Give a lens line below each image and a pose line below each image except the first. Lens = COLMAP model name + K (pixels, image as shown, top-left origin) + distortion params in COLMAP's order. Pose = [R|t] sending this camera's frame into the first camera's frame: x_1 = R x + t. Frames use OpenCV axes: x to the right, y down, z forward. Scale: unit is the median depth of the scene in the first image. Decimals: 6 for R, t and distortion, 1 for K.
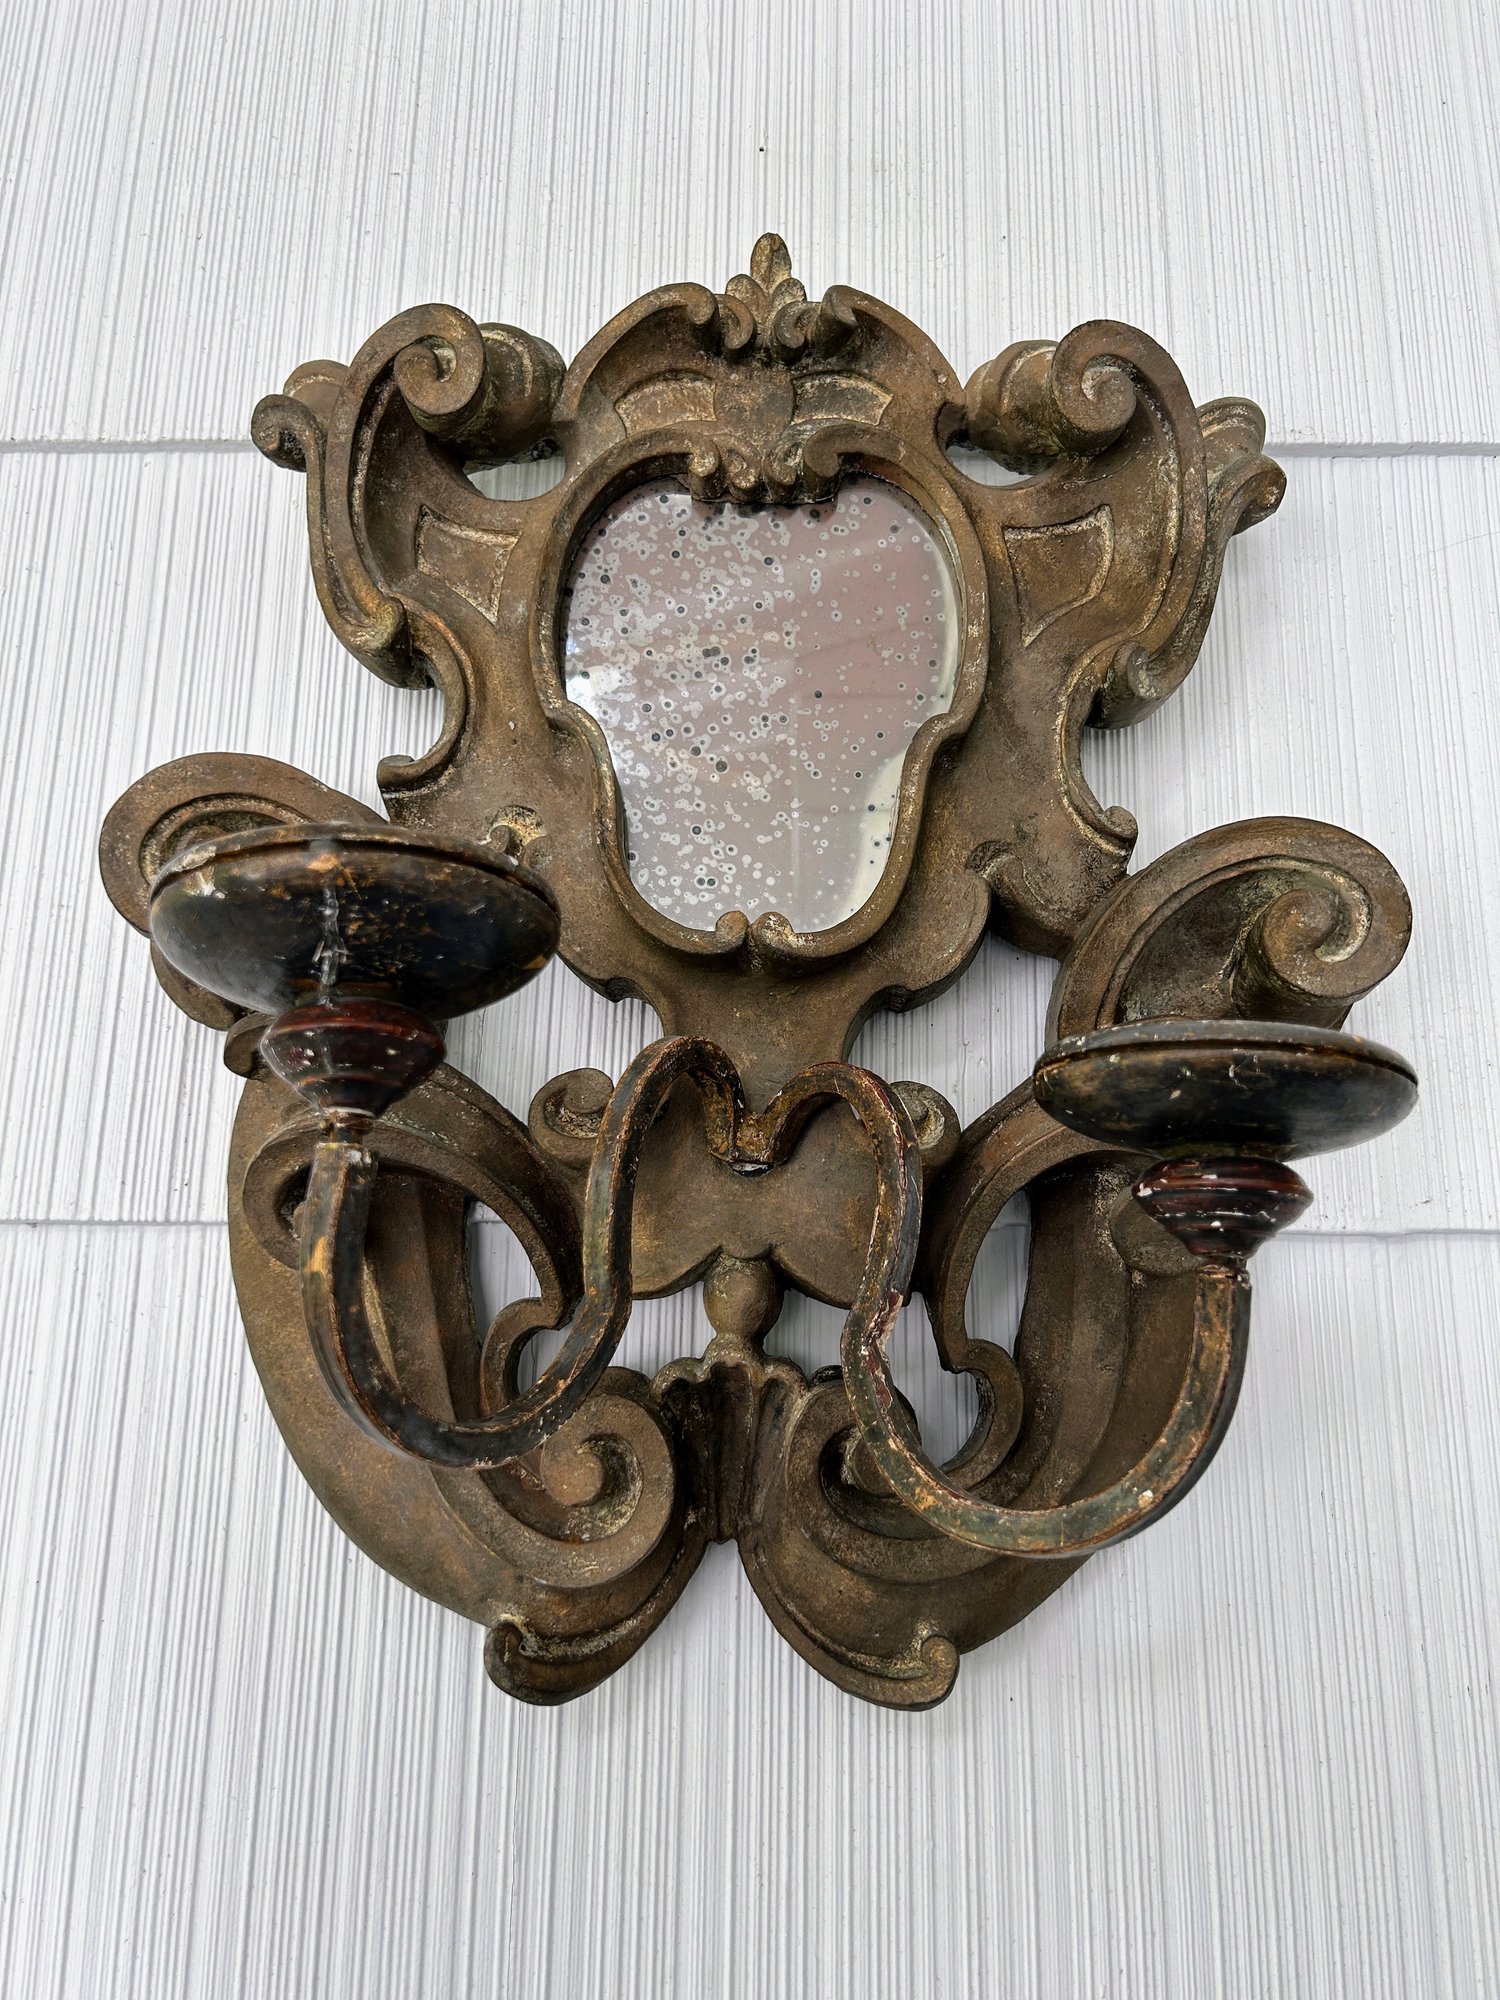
lens RADIAL K [[1529.0, 0, 753.3], [0, 1529.0, 1033.3], [0, 0, 1]] dist [0.035494, -0.058346]
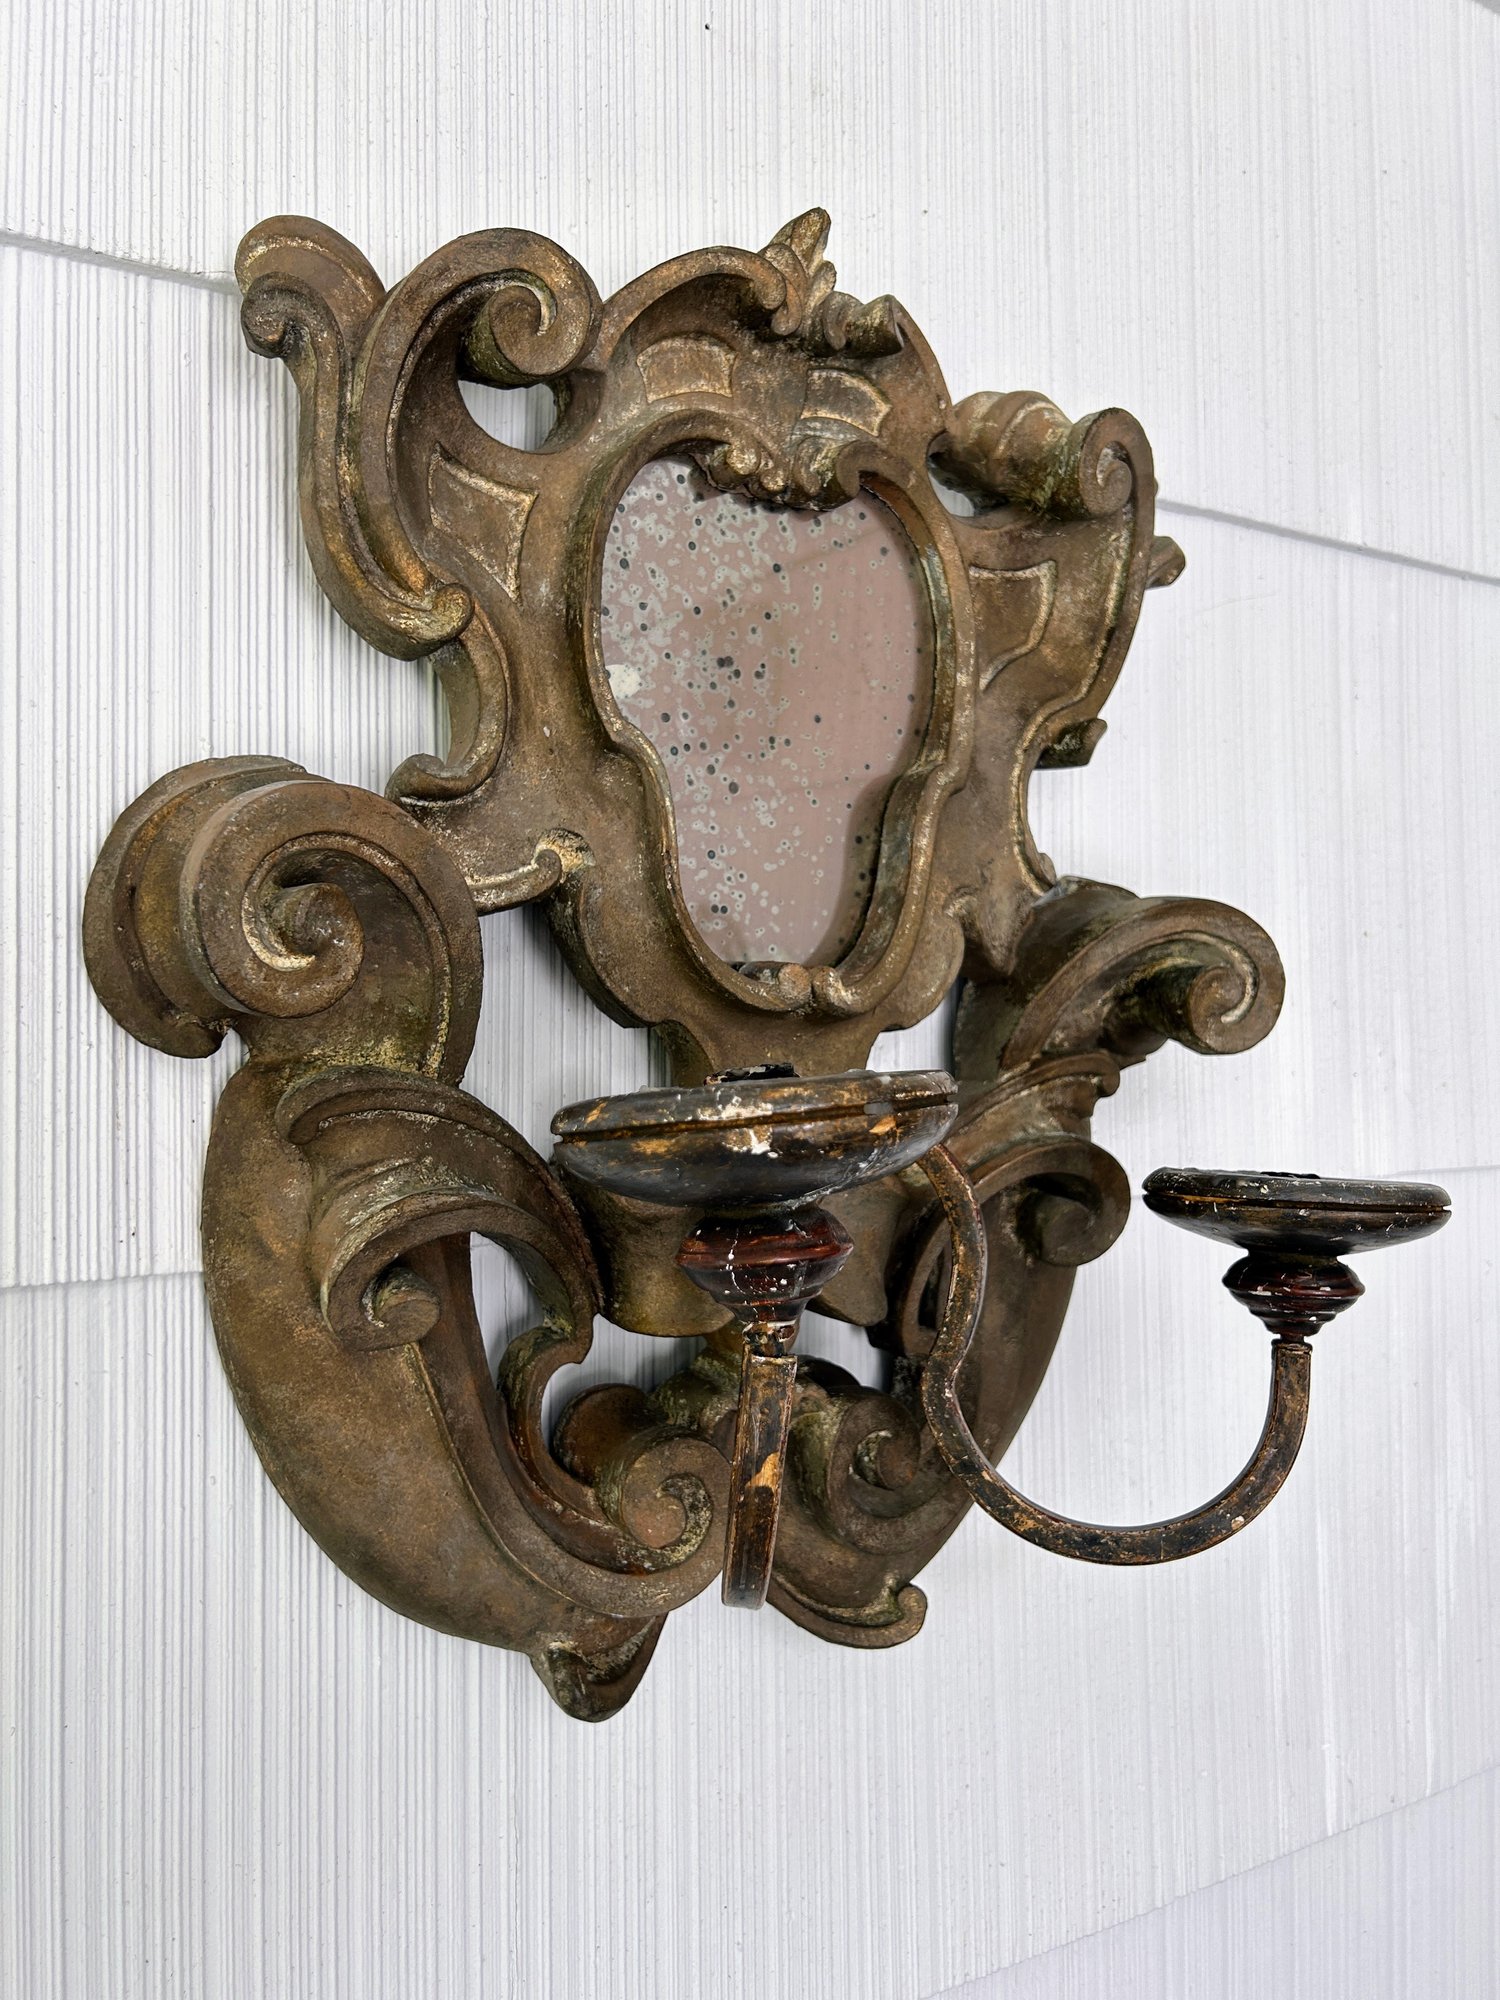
lens RADIAL K [[1529.0, 0, 737.7], [0, 1529.0, 1016.7], [0, 0, 1]] dist [0.035494, -0.058346]
pose [[0.861012, -0.009417, 0.508497, -0.523665], [-0.098177, 0.977945, 0.184350, -0.213944], [-0.499018, -0.208650, 0.841098, 0.143939]]
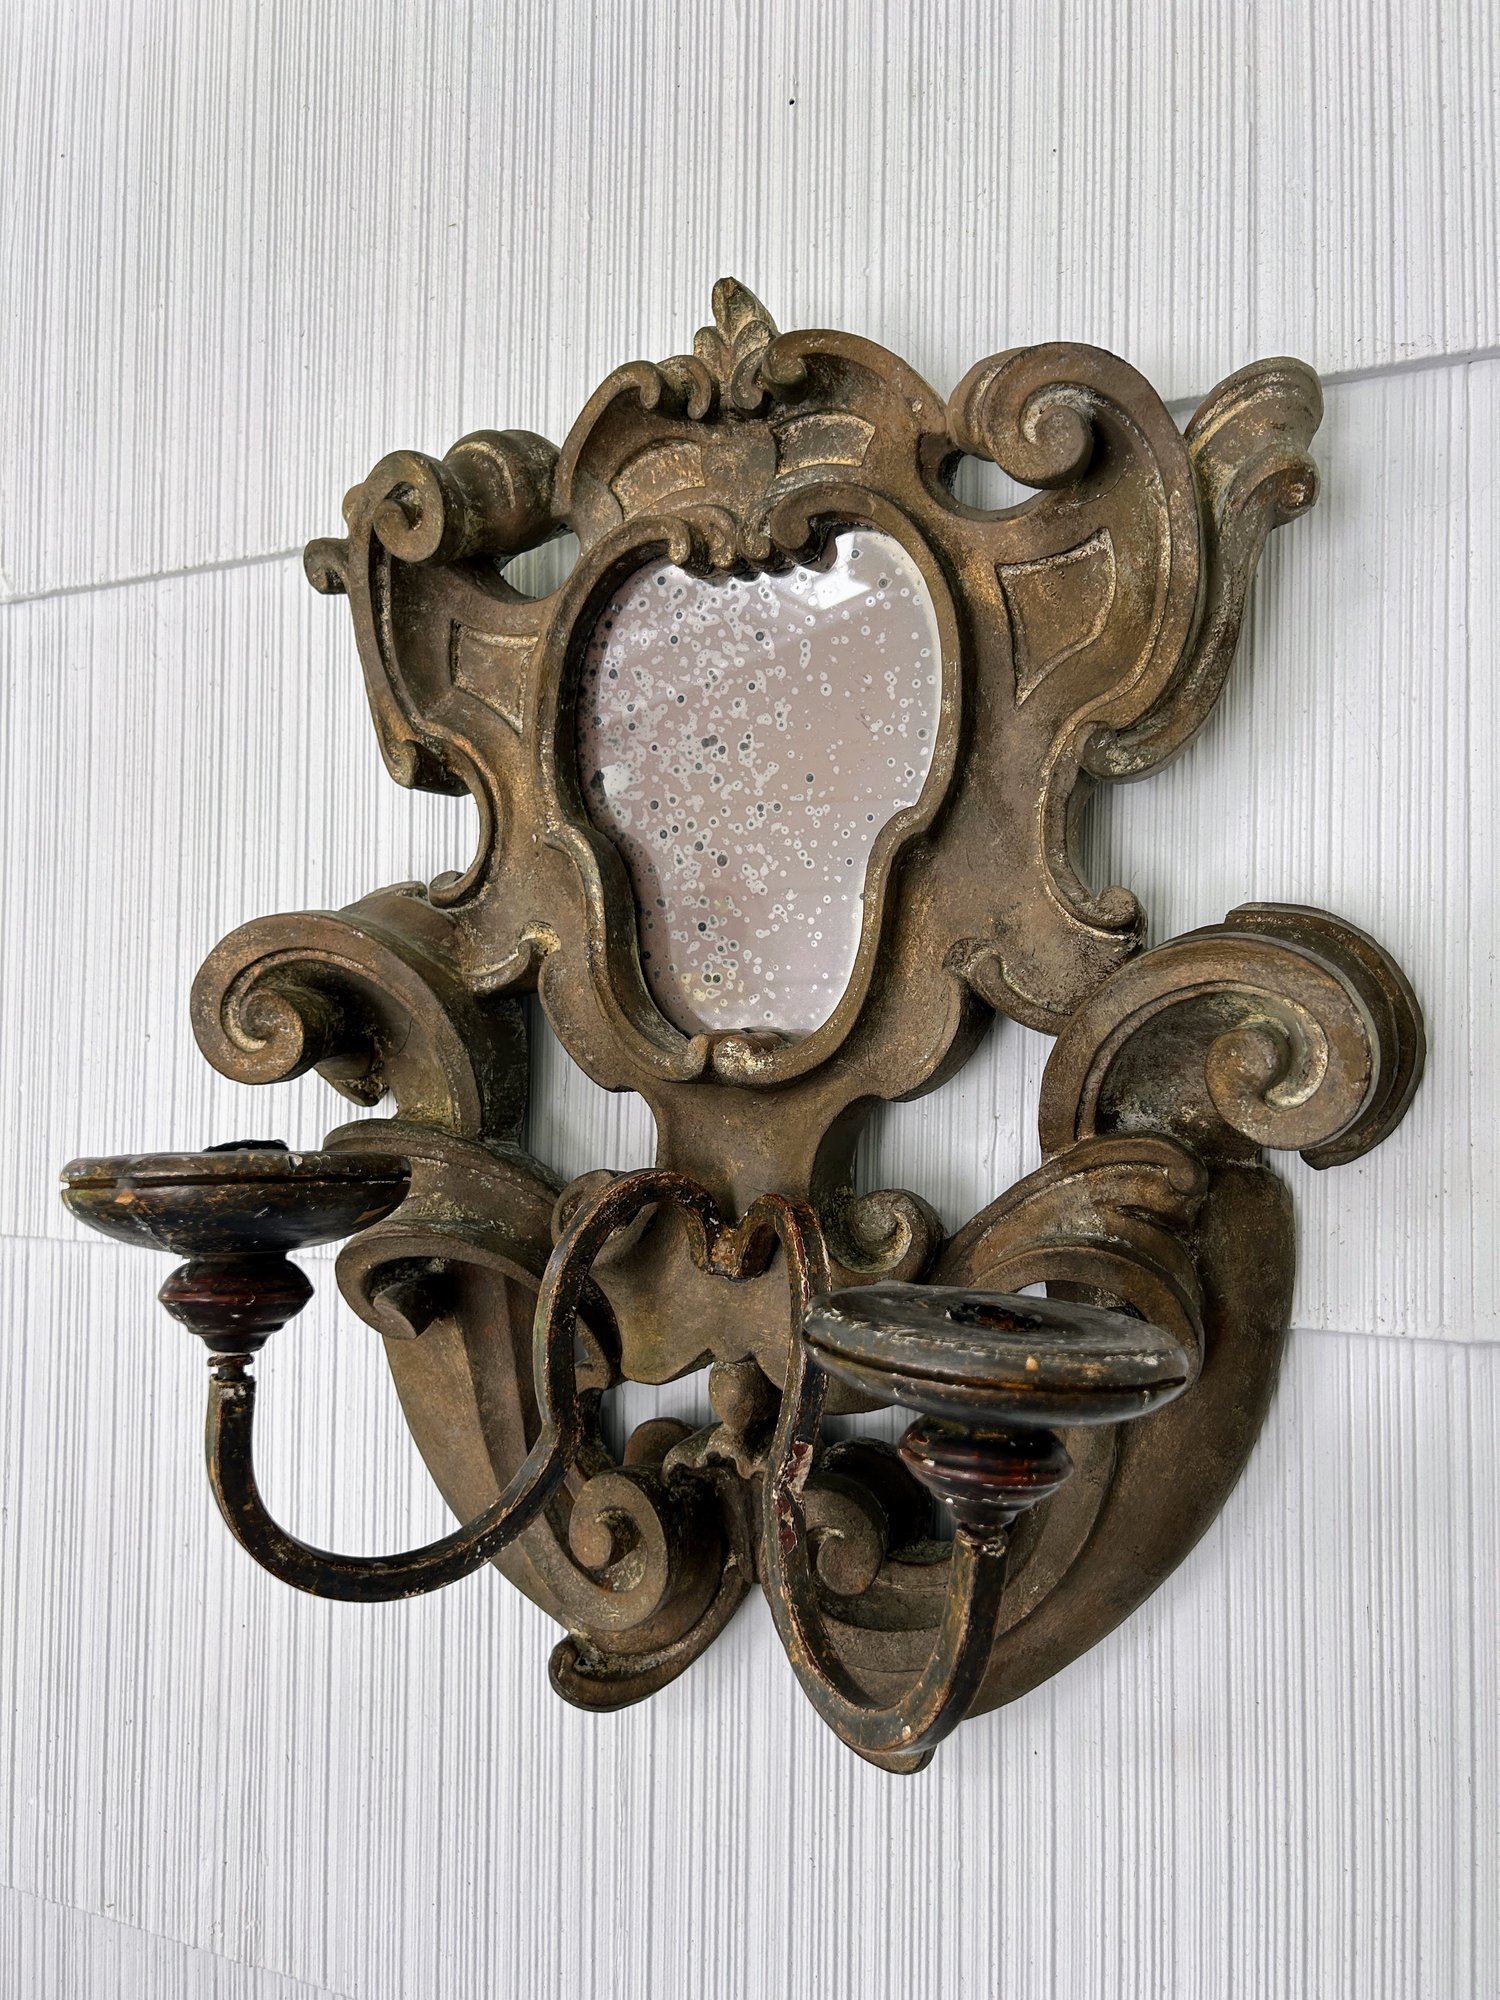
lens RADIAL K [[1529.0, 0, 737.1], [0, 1529.0, 1018.7], [0, 0, 1]] dist [0.035494, -0.058346]
pose [[0.913510, -0.015898, -0.406505, 0.400064], [0.098104, 0.978355, 0.182200, -0.257509], [0.394809, -0.206321, 0.895297, 0.080323]]
